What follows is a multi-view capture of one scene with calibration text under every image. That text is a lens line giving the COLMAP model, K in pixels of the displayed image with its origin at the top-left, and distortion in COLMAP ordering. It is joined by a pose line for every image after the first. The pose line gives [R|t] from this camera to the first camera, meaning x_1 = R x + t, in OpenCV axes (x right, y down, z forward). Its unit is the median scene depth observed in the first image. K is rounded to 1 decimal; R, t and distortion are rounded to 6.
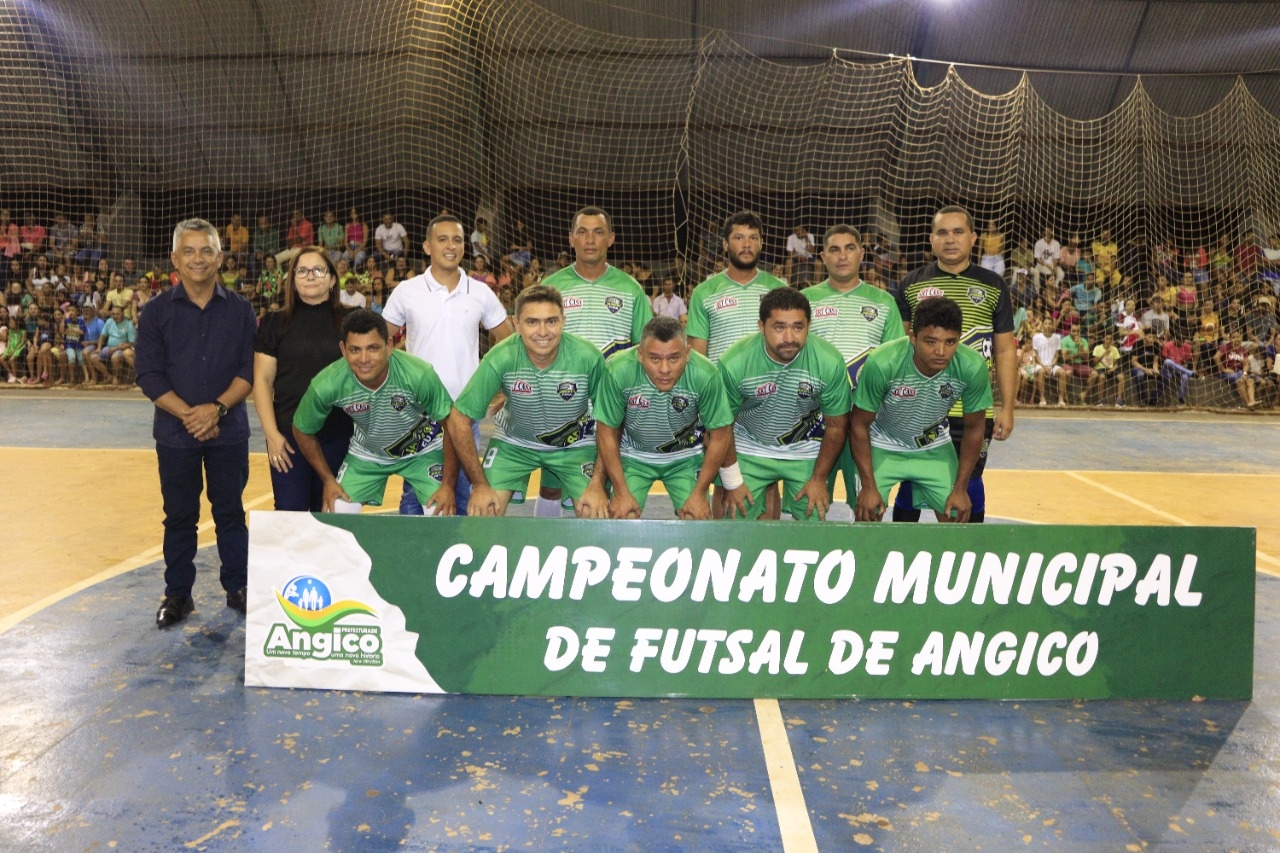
lens RADIAL K [[1059.7, 0, 615.6], [0, 1059.7, 456.7], [0, 0, 1]] dist [-0.162116, 0.145244]
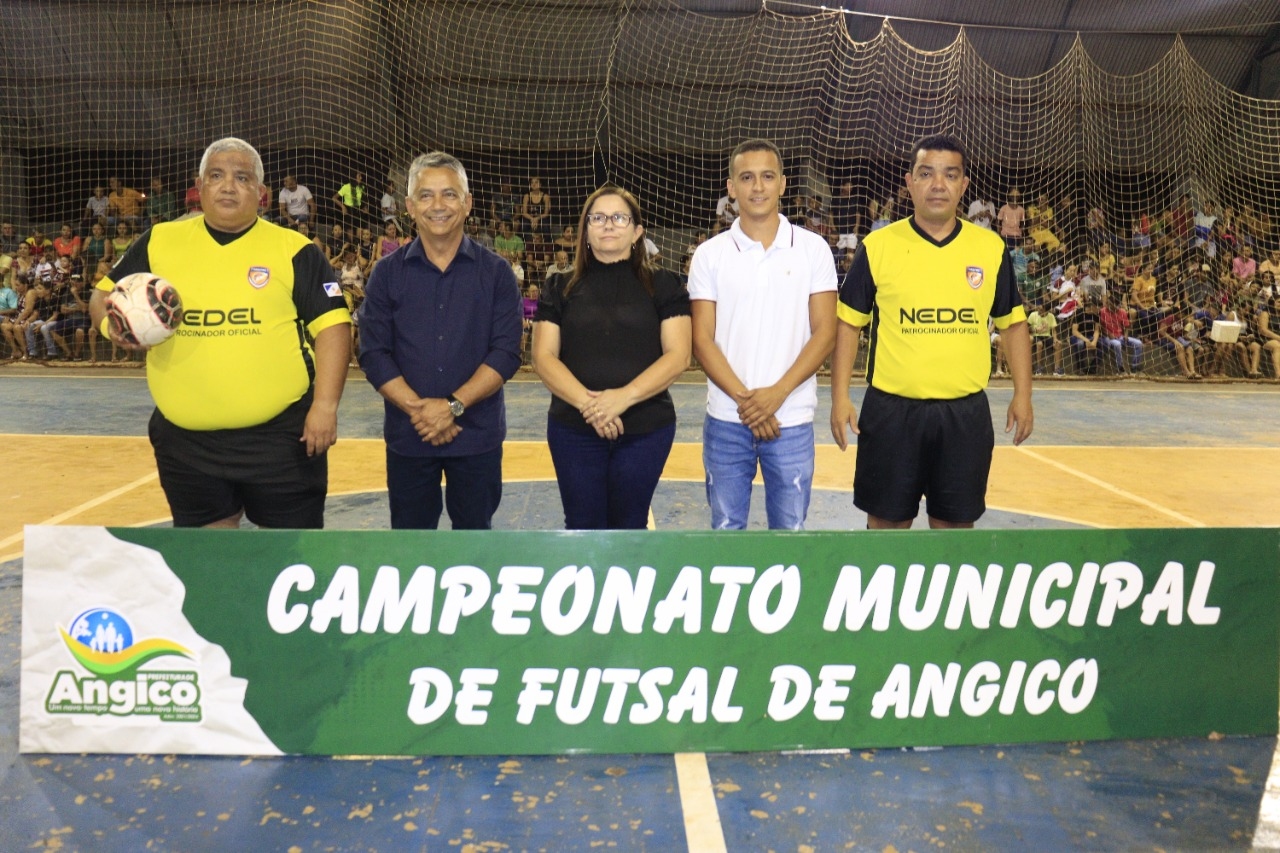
lens RADIAL K [[1059.7, 0, 628.4], [0, 1059.7, 434.2], [0, 0, 1]] dist [-0.162116, 0.145244]
pose [[0.996944, -0.011195, 0.077312, 0.037769], [0.010718, 0.999921, 0.006581, -0.016270], [-0.077379, -0.005733, 0.996985, 0.213550]]
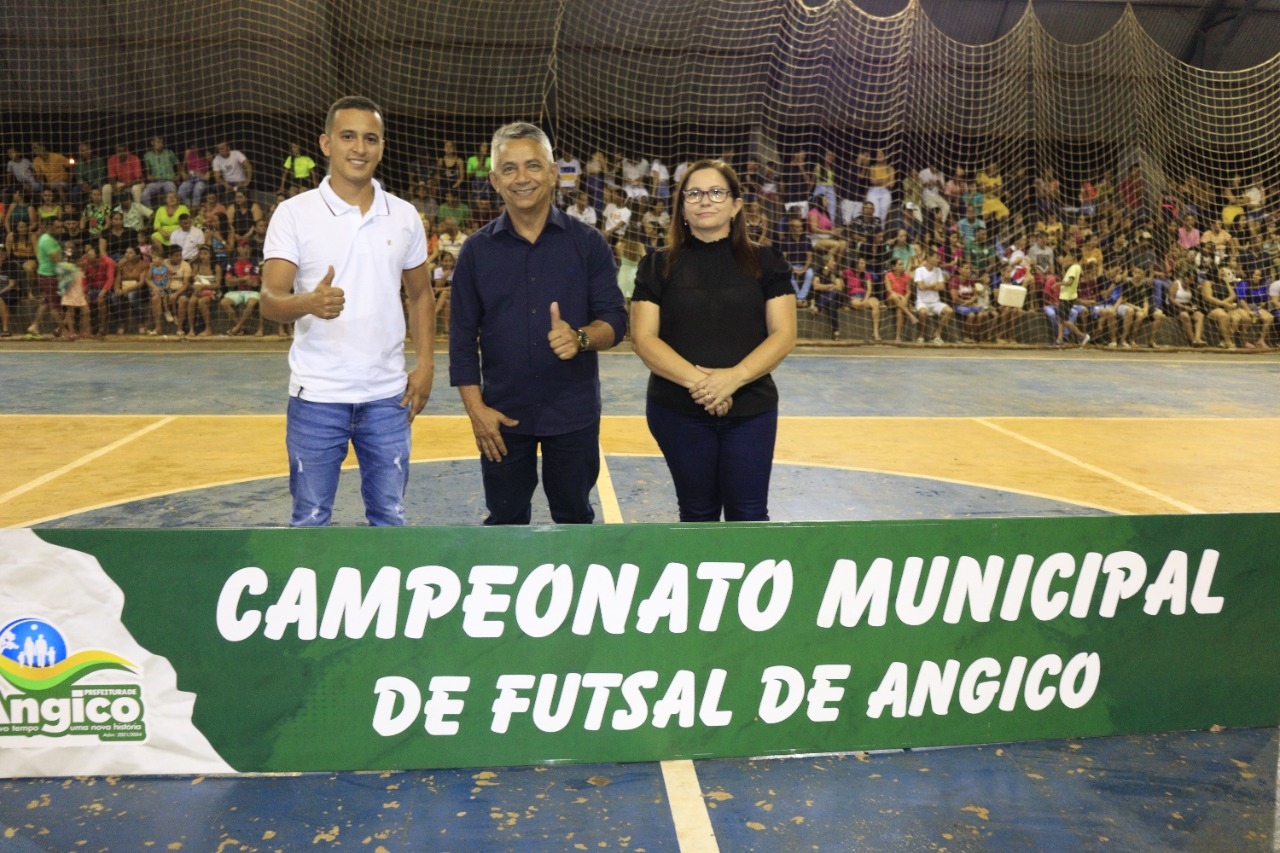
lens RADIAL K [[1059.7, 0, 626.7], [0, 1059.7, 425.2], [0, 0, 1]] dist [-0.162116, 0.145244]
pose [[0.991195, -0.020881, 0.130752, 0.015931], [0.017175, 0.999420, 0.029405, -0.029233], [-0.131290, -0.026901, 0.990979, 0.273072]]
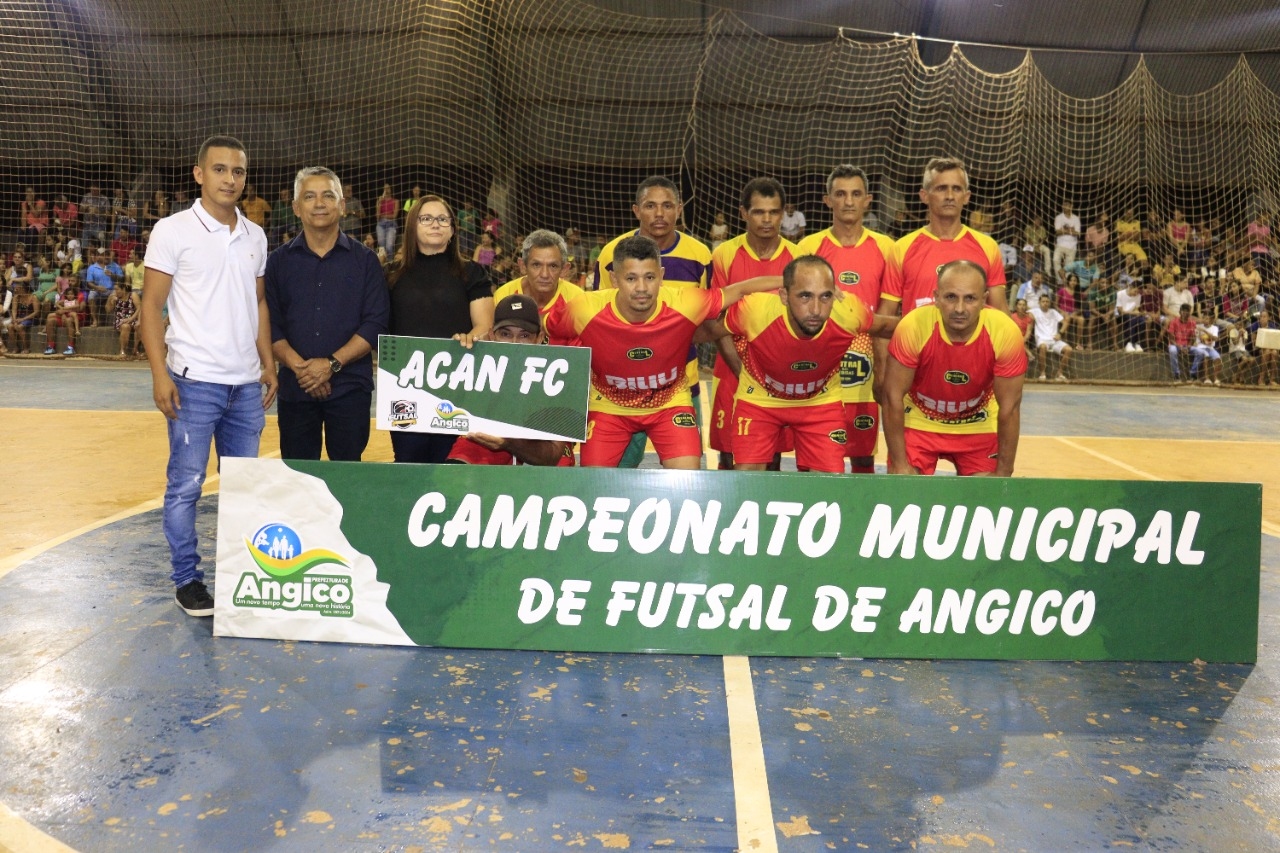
lens RADIAL K [[1021.9, 0, 612.2], [0, 1021.9, 433.5], [0, 0, 1]] dist [-0.126921, 0.039841]
pose [[0.999783, 0.008733, -0.018887, 0.034906], [-0.008803, 0.999955, -0.003621, 0.030577], [0.018855, 0.003787, 0.999815, 0.063921]]
